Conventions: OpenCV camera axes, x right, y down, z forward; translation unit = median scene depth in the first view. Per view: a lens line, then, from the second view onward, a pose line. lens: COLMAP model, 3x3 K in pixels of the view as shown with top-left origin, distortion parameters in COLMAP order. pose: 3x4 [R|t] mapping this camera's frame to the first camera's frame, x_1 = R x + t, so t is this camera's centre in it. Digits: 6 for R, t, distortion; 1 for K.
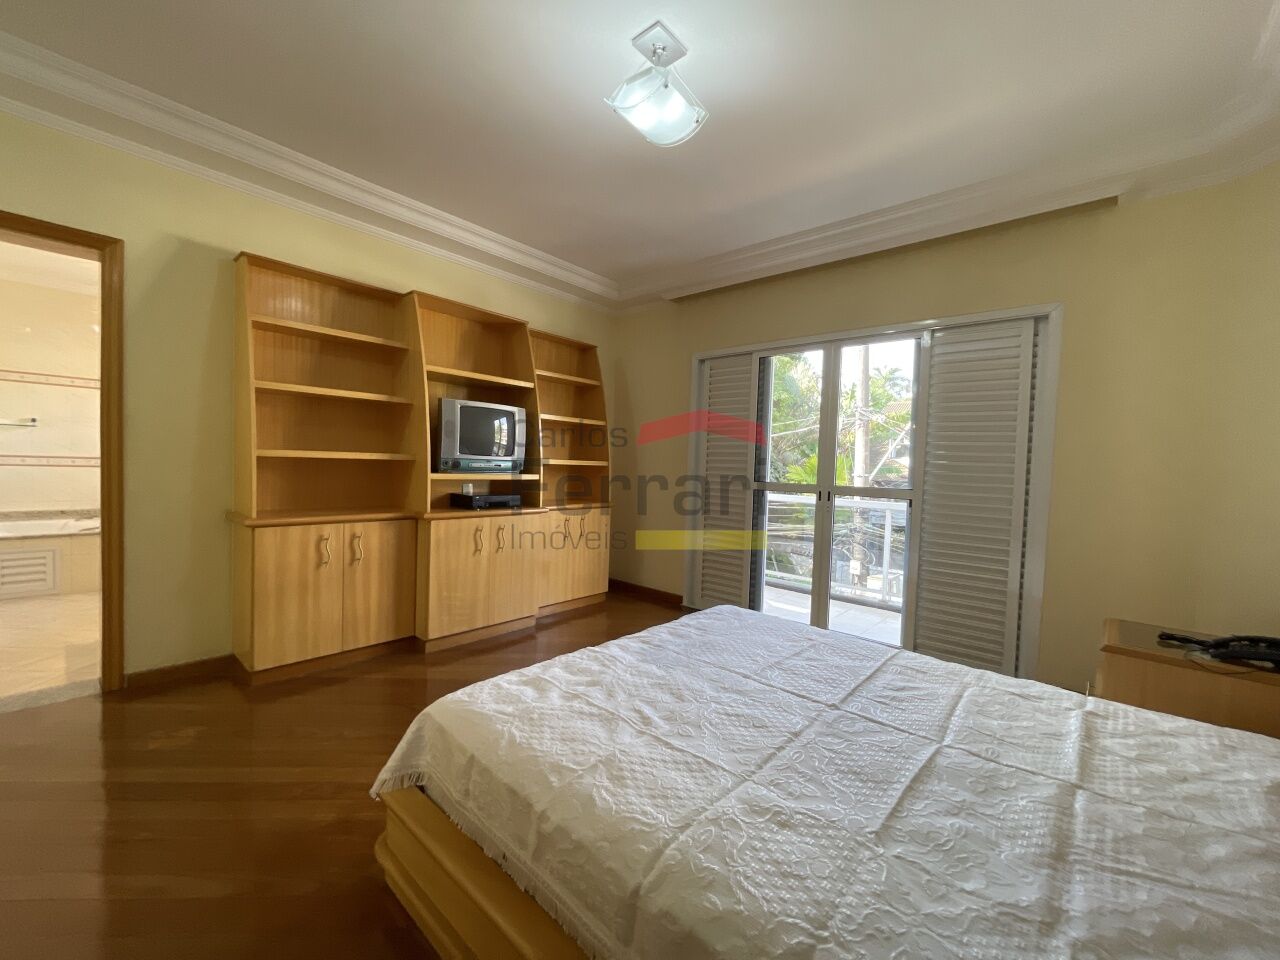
lens RADIAL K [[517.8, 0, 640.0], [0, 517.8, 480.0], [0, 0, 1]] dist [-0.003992, -0.000247]
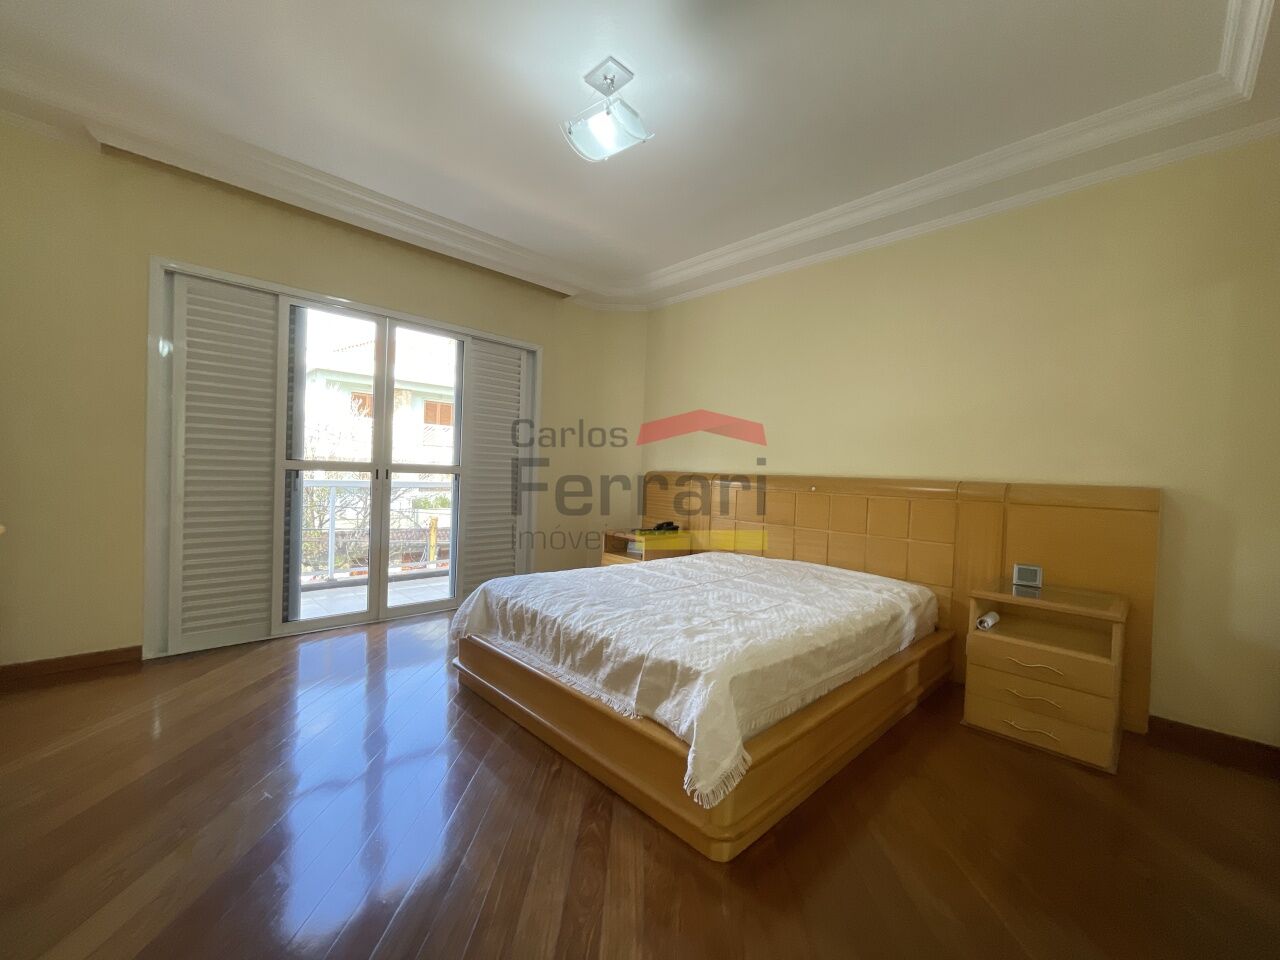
lens RADIAL K [[512.0, 0, 646.3], [0, 512.0, 476.6], [0, 0, 1]] dist [0.000172, 0.000109]
pose [[0.068793, -0.040094, 0.996825, -1.080443], [-0.002287, 0.999183, 0.040346, -0.009044], [-0.997628, -0.005055, 0.068645, 0.813730]]
